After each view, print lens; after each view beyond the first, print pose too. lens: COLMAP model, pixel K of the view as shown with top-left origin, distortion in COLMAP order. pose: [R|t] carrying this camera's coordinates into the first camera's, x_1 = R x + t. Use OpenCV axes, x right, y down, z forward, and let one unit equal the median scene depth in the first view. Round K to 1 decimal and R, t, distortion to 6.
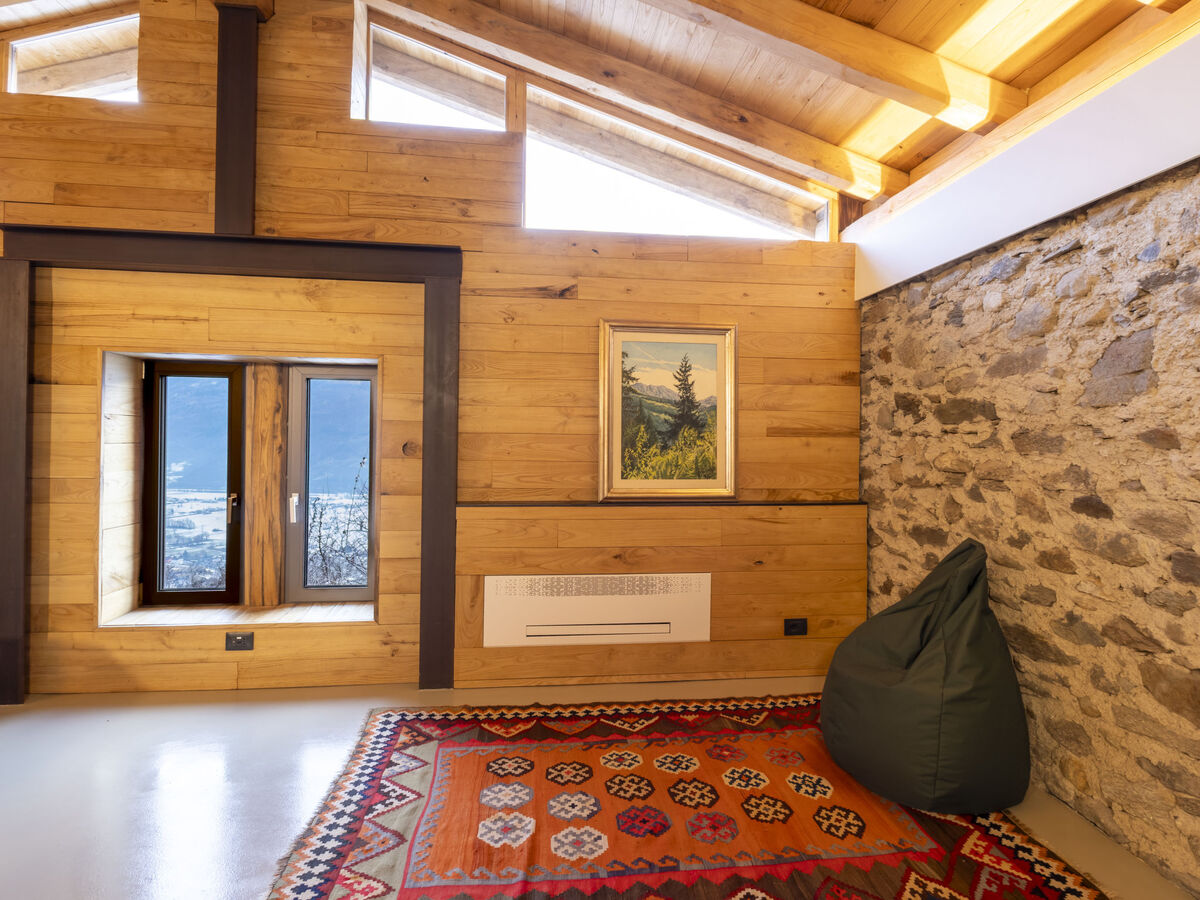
lens RADIAL K [[623.0, 0, 594.3], [0, 623.0, 440.5], [0, 0, 1]] dist [0.002619, -0.000369]
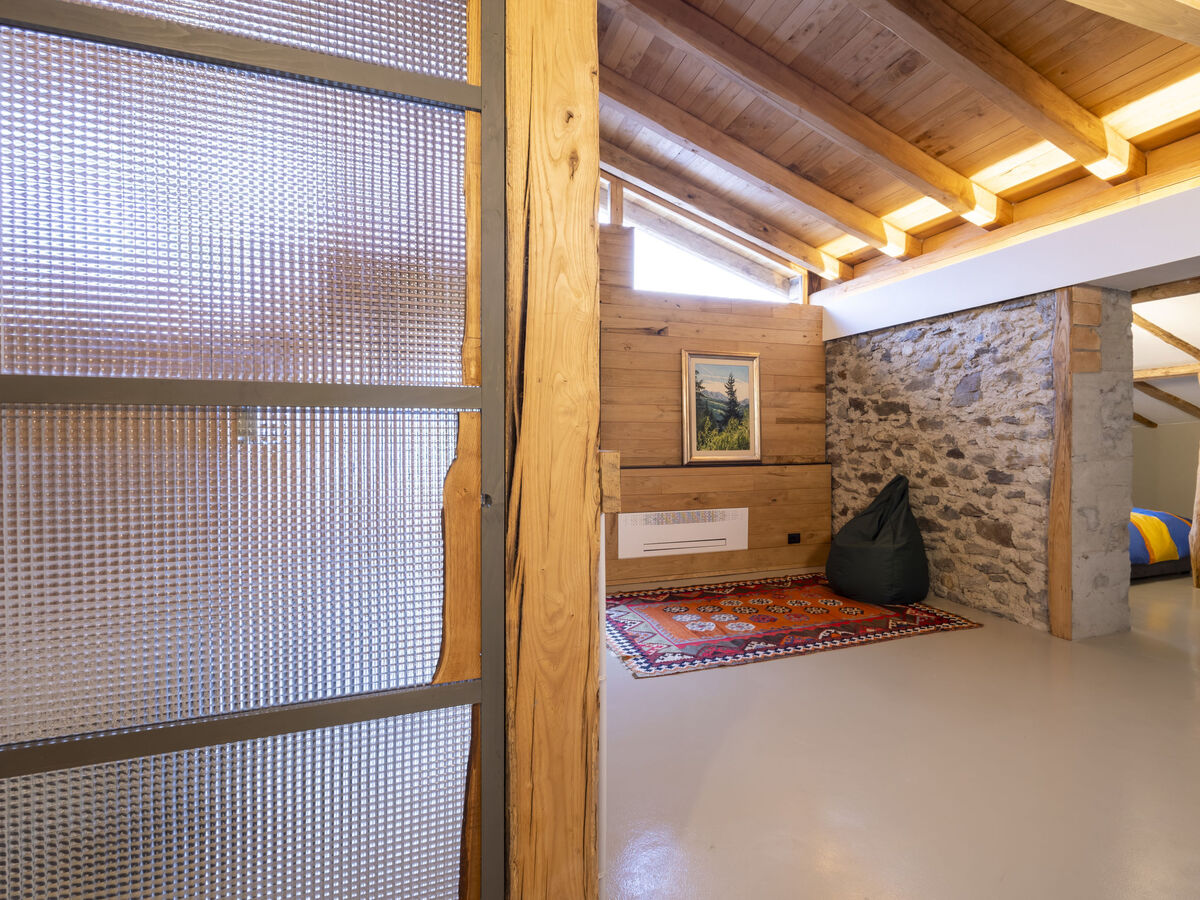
lens RADIAL K [[579.5, 0, 658.6], [0, 579.5, 443.2], [0, 0, 1]] dist [-0.001451, -0.000179]
pose [[0.967991, -0.013861, 0.250603, -0.447618], [0.009606, 0.999788, 0.018193, 0.015952], [-0.250802, -0.015203, 0.967919, -0.434864]]
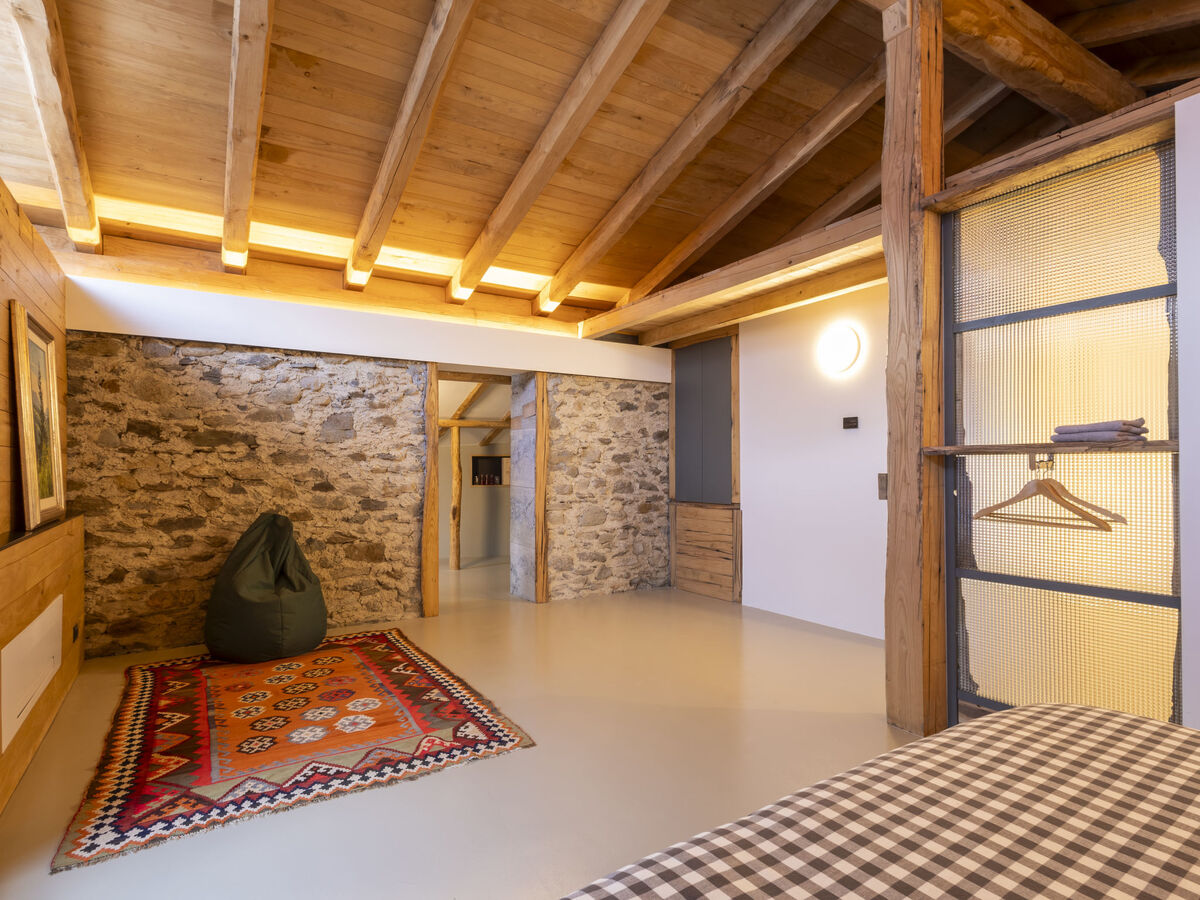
lens RADIAL K [[620.3, 0, 572.0], [0, 620.3, 466.4], [0, 0, 1]] dist [-0.043223, 0.000085]
pose [[-0.394233, -0.008166, 0.918974, -1.038160], [-0.002234, 0.999966, 0.007927, 0.008551], [-0.919008, 0.001072, -0.394238, 0.693153]]
